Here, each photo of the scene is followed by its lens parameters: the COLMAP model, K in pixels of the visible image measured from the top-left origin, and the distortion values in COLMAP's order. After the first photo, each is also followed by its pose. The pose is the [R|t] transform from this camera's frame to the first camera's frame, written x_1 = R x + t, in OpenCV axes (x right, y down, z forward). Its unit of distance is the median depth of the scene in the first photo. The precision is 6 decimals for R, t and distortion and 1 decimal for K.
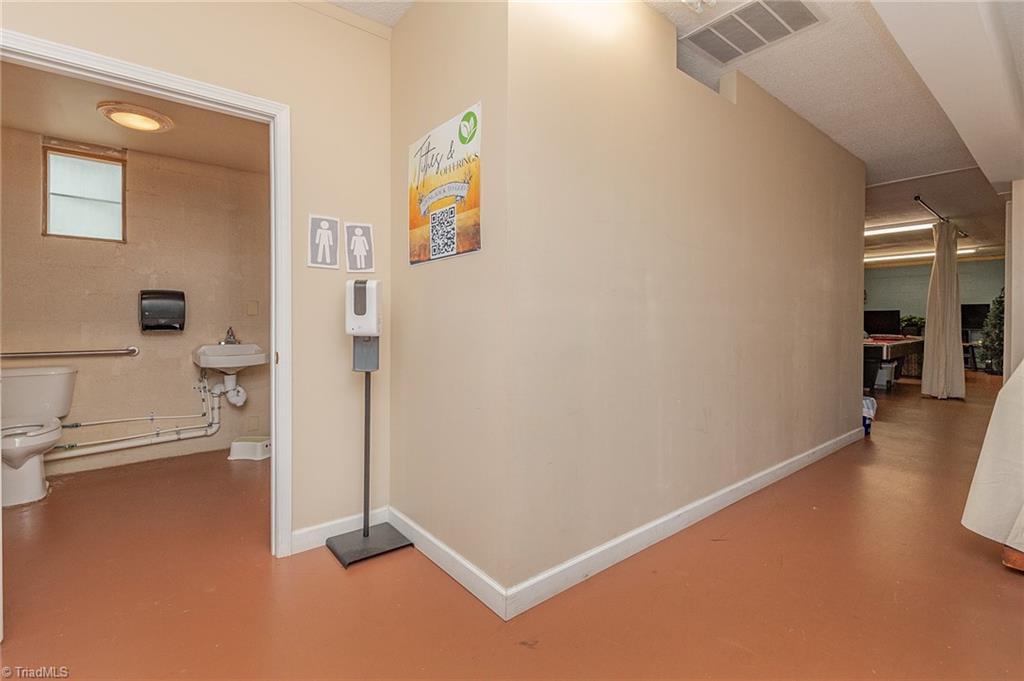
lens RADIAL K [[466.8, 0, 518.5], [0, 466.8, 325.0], [0, 0, 1]] dist [0.003234, -0.002397]
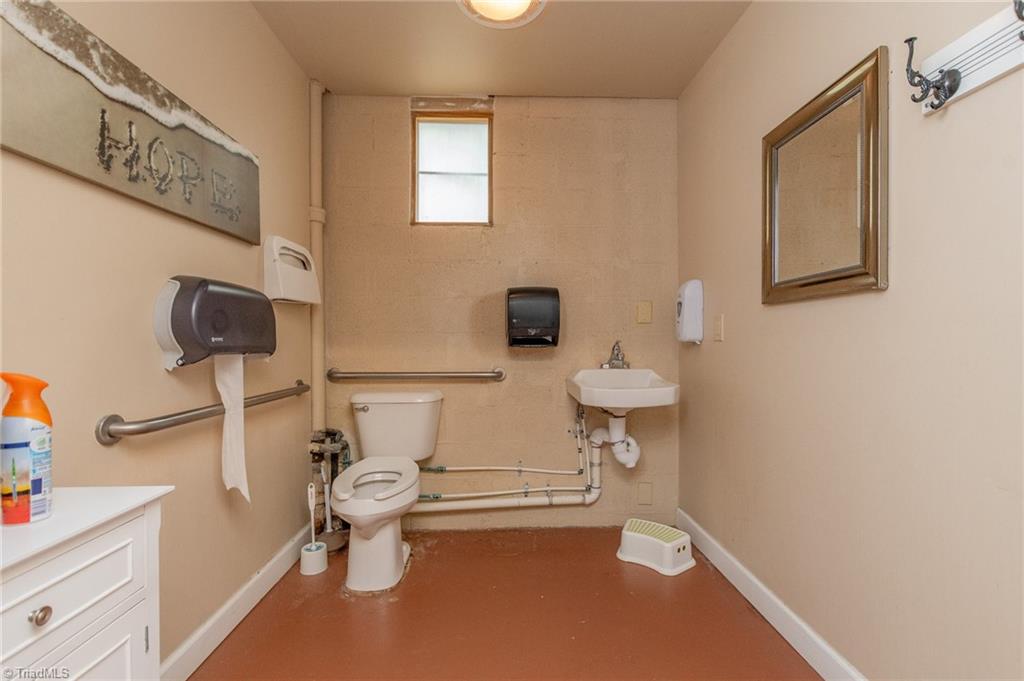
lens RADIAL K [[466.8, 0, 513.9], [0, 466.8, 340.8], [0, 0, 1]] dist [0.003234, -0.002397]
pose [[0.787798, -0.004397, -0.615918, -0.353694], [-0.002417, 0.999945, -0.010229, 0.010775], [0.615929, 0.009547, 0.787744, 0.434201]]
